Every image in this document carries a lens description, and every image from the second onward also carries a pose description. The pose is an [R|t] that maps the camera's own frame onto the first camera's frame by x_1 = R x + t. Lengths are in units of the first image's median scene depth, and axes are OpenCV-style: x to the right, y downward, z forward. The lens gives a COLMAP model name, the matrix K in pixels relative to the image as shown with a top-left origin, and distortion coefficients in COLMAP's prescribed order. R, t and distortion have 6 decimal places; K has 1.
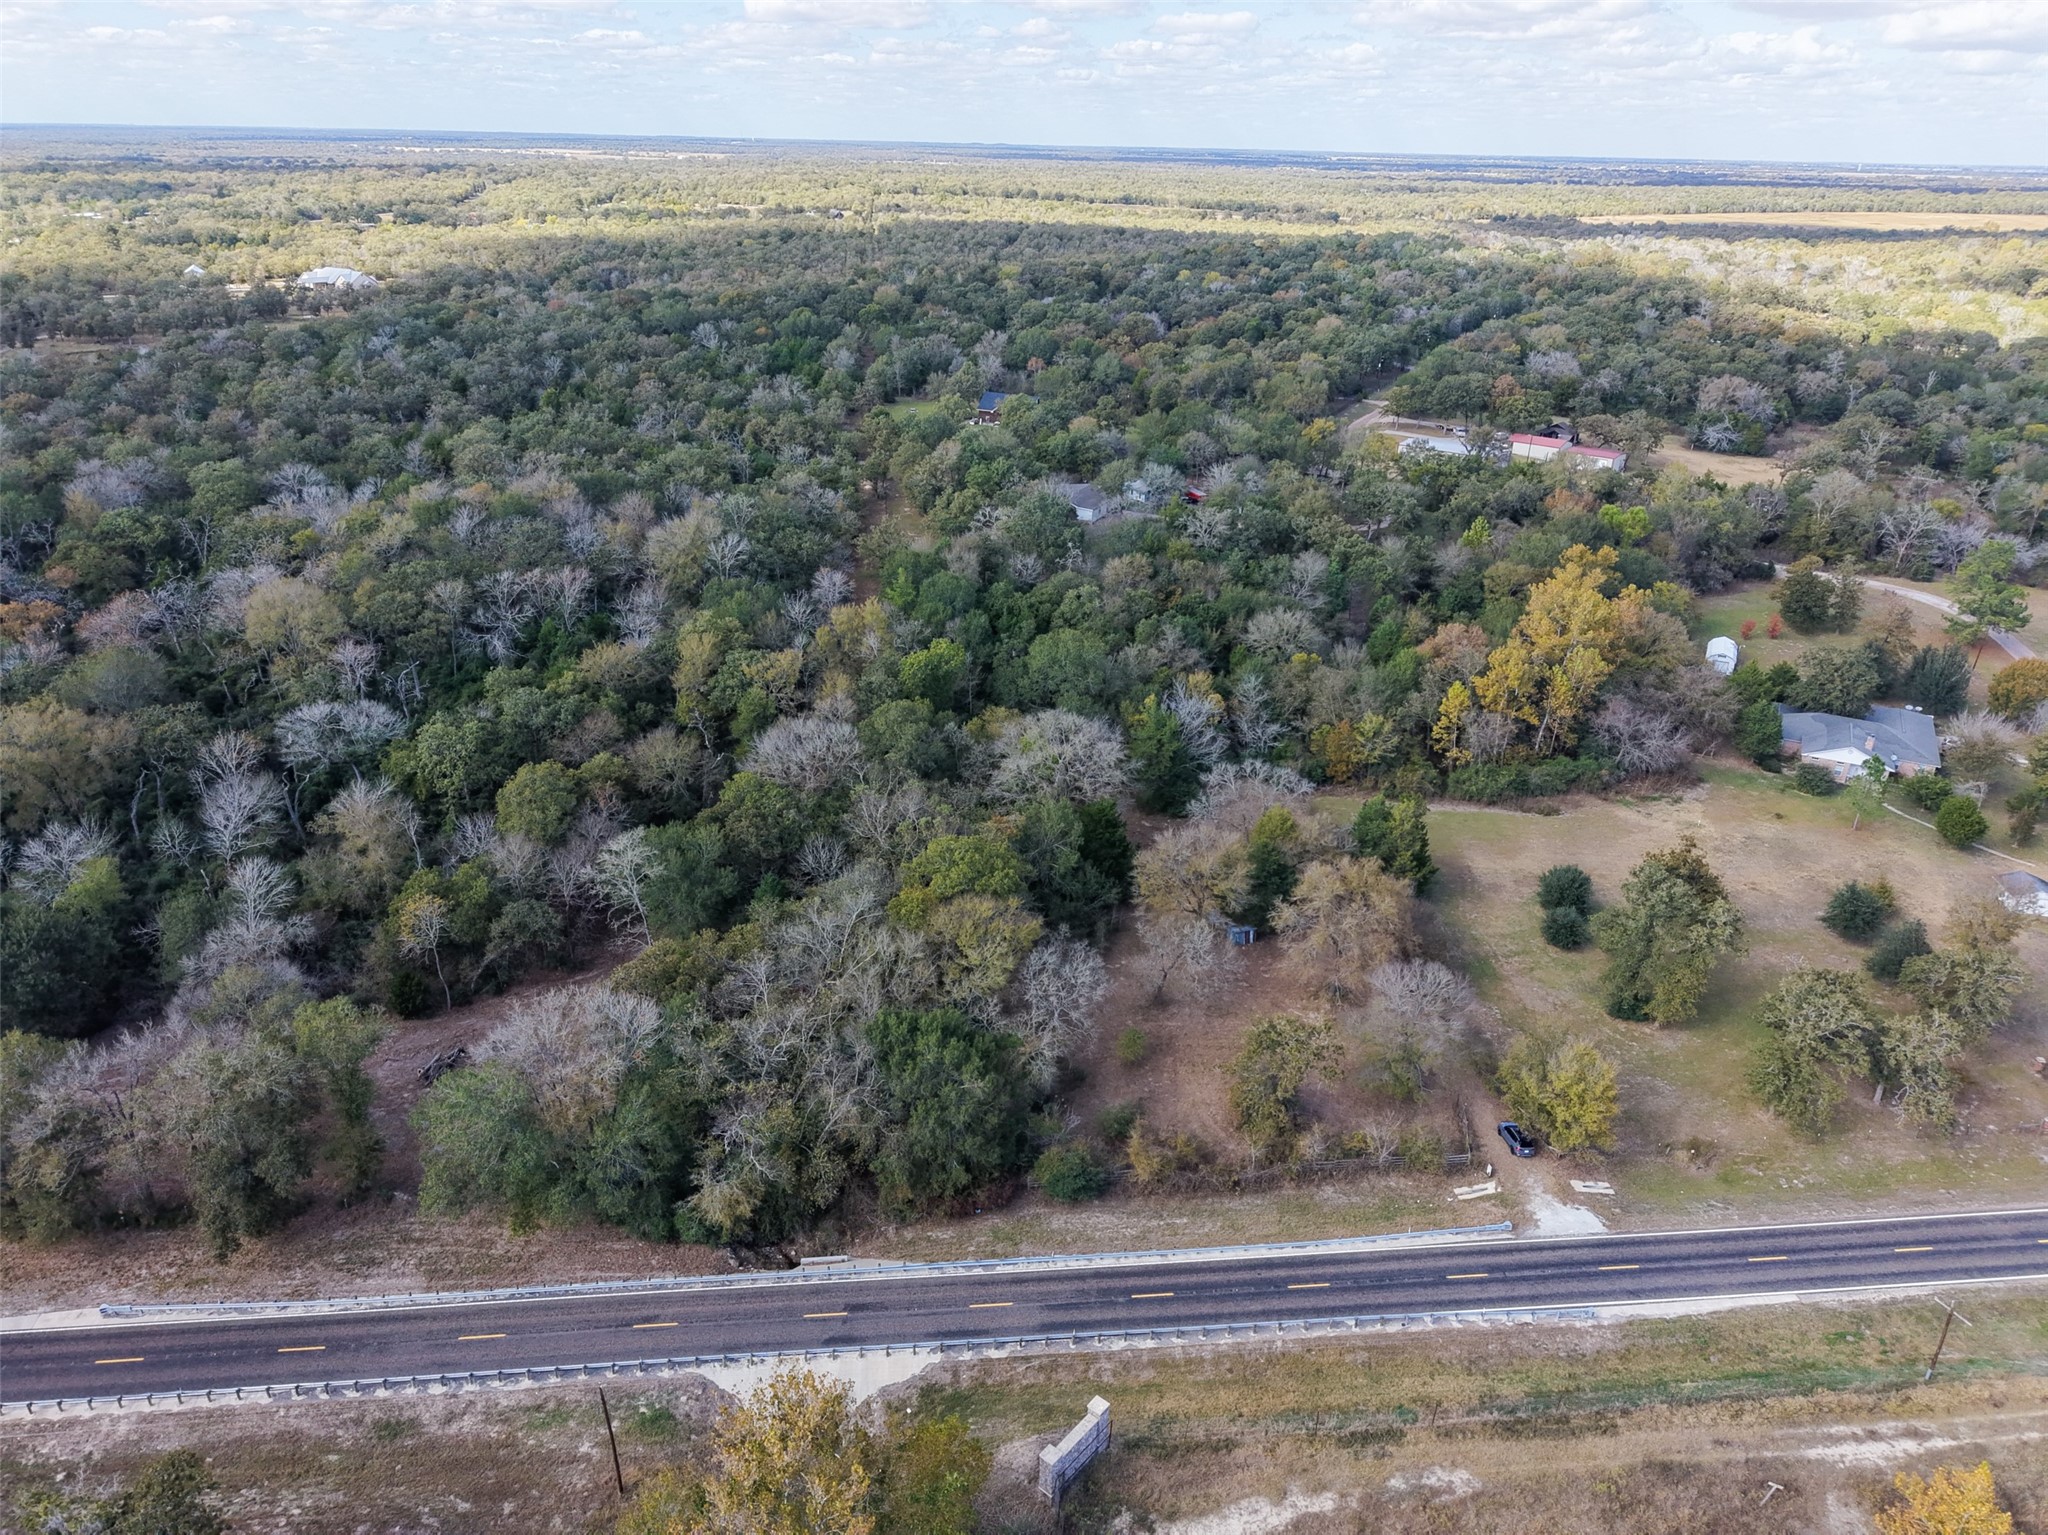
lens RADIAL K [[1362.0, 0, 1013.4], [0, 1362.0, 772.2], [0, 0, 1]] dist [0.027773, -0.023908]
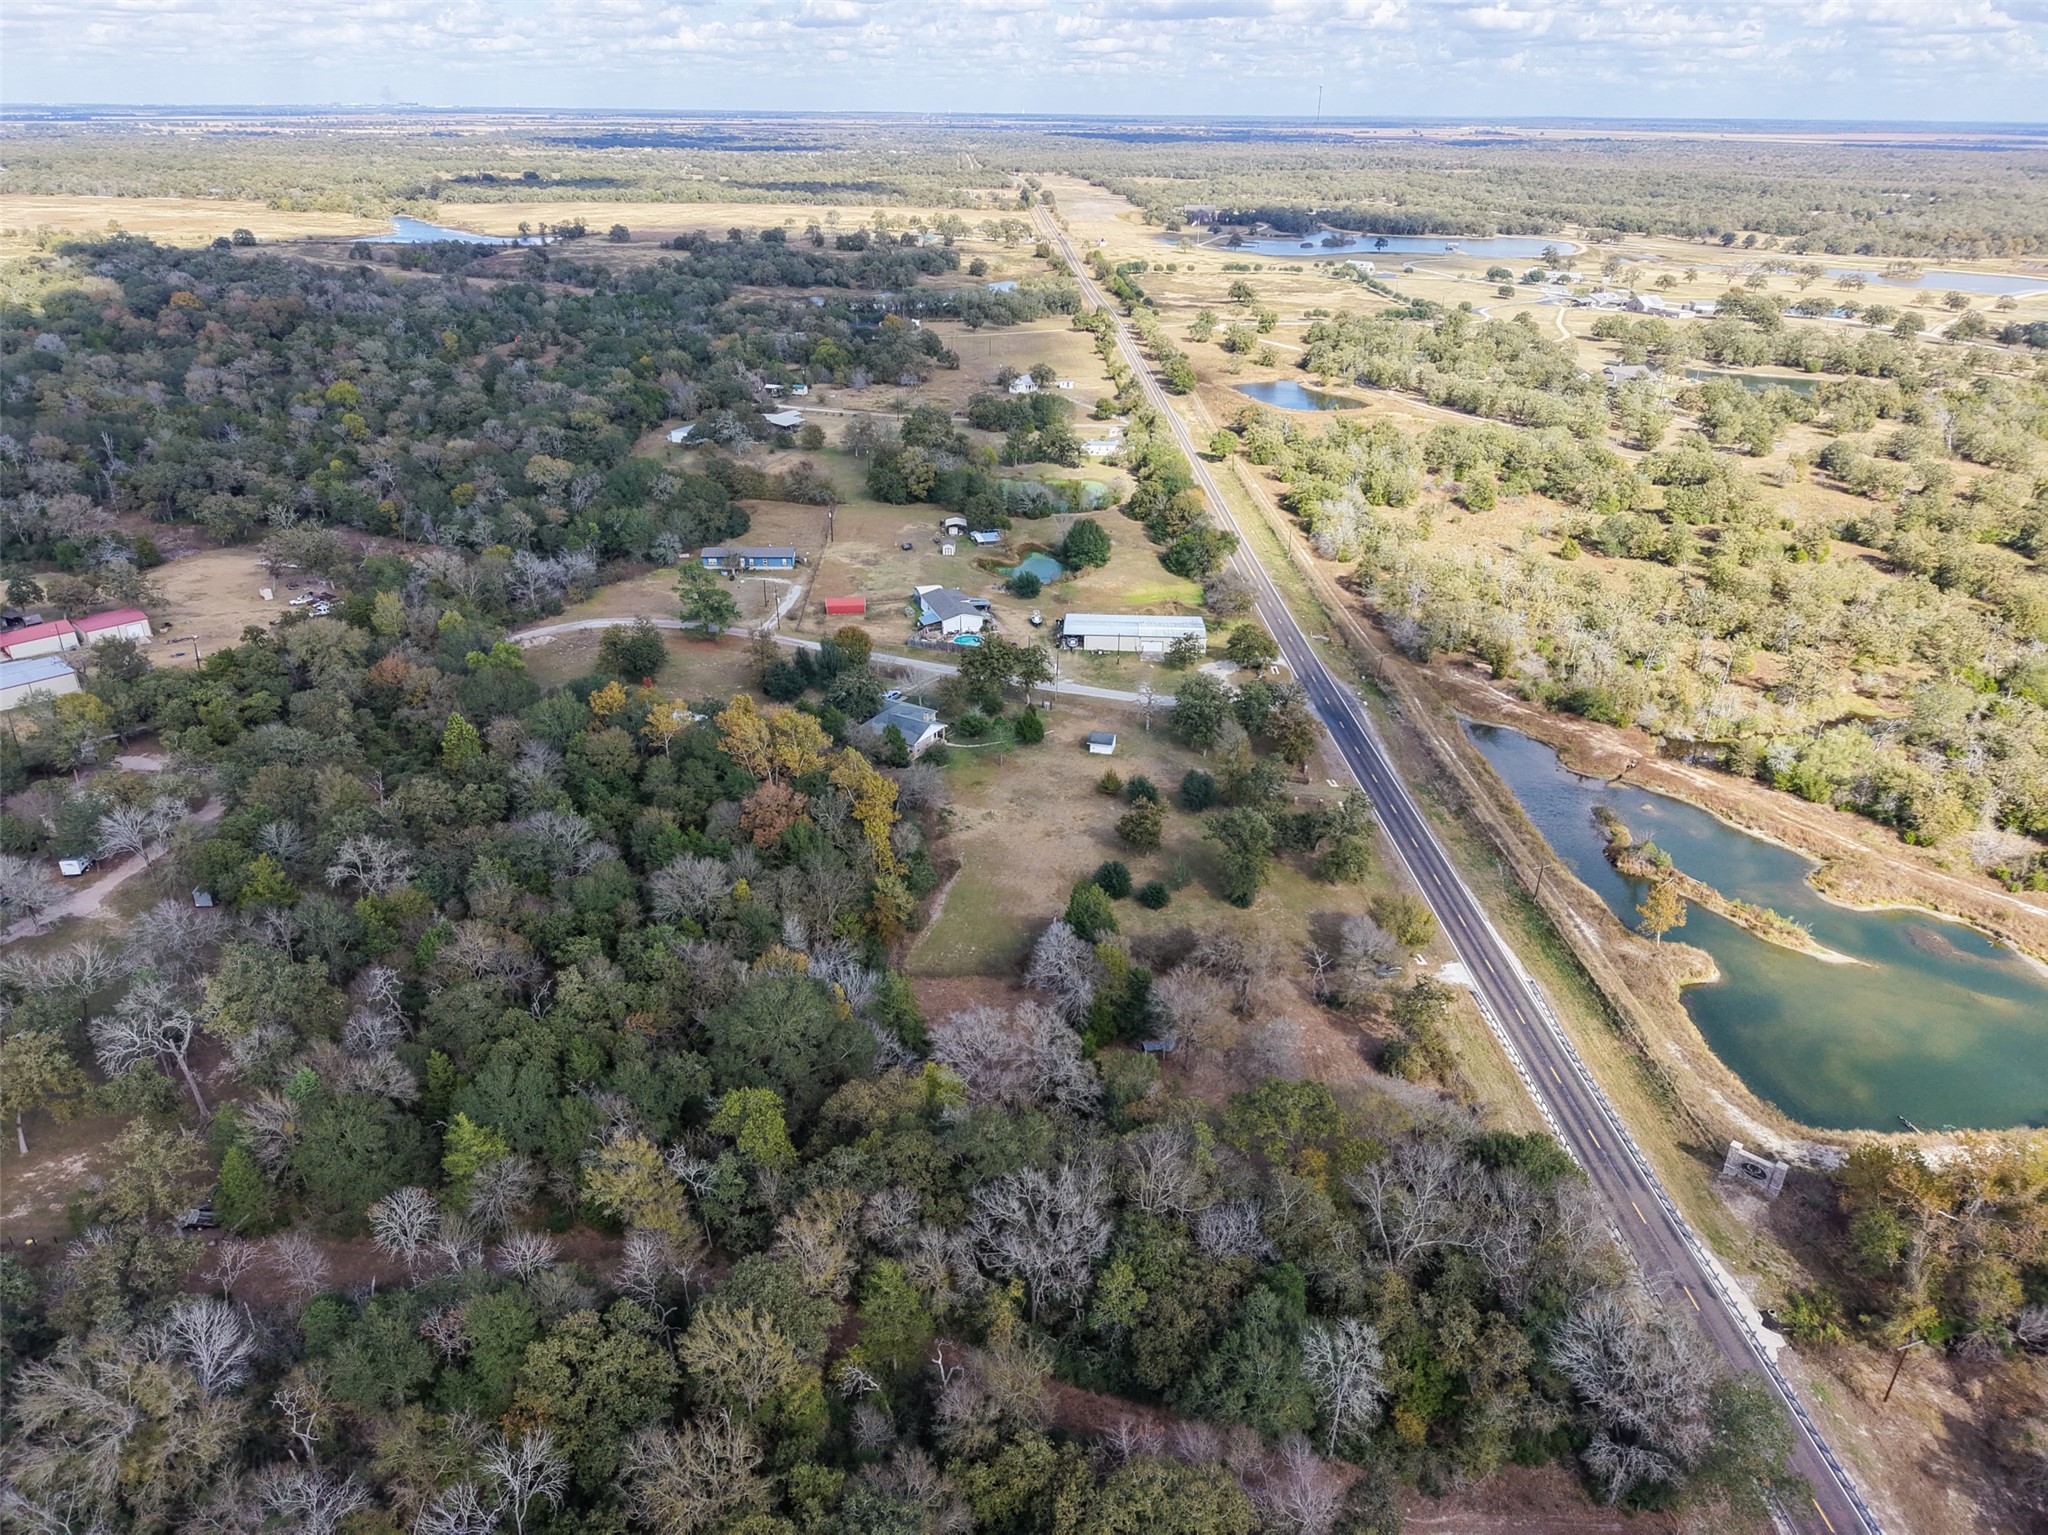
lens RADIAL K [[1365.4, 0, 1022.8], [0, 1365.4, 771.3], [0, 0, 1]] dist [0.032681, -0.031961]
pose [[0.055316, -0.449376, 0.891628, -0.855943], [0.410409, 0.824304, 0.389983, -0.635621], [-0.910222, 0.344360, 0.230025, 0.795478]]
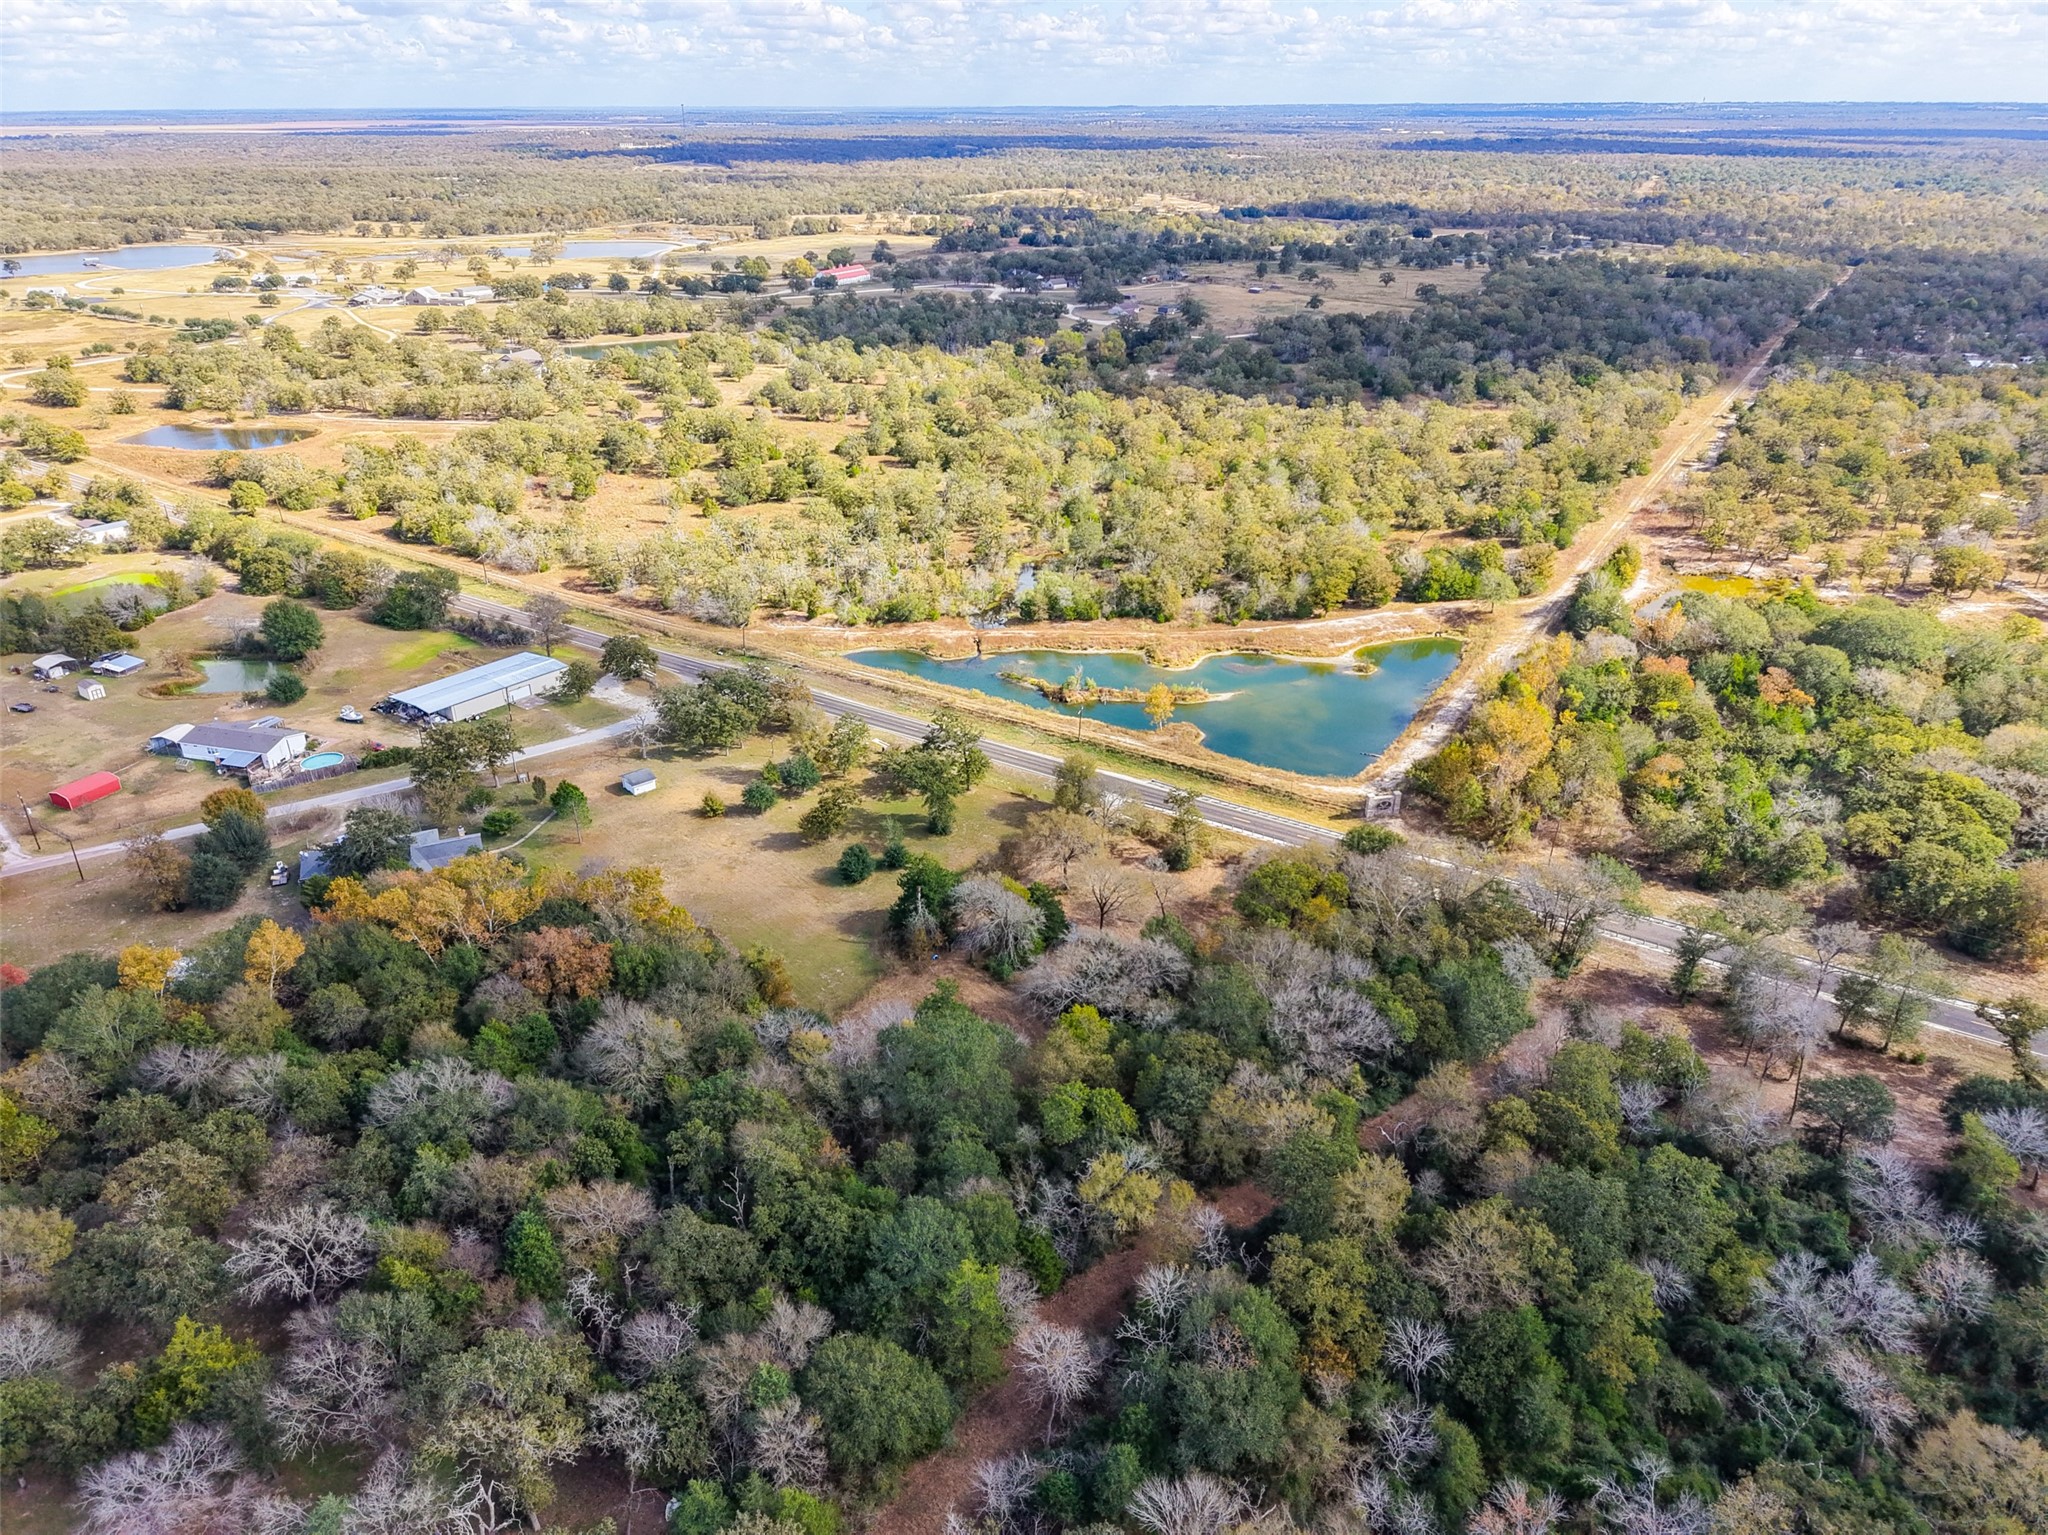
lens RADIAL K [[1365.4, 0, 1022.8], [0, 1365.4, 771.3], [0, 0, 1]] dist [0.032681, -0.031961]
pose [[-0.789315, -0.281831, 0.545484, -0.538528], [0.247940, 0.666461, 0.703105, -1.034212], [-0.561700, 0.690219, -0.456170, 1.629326]]
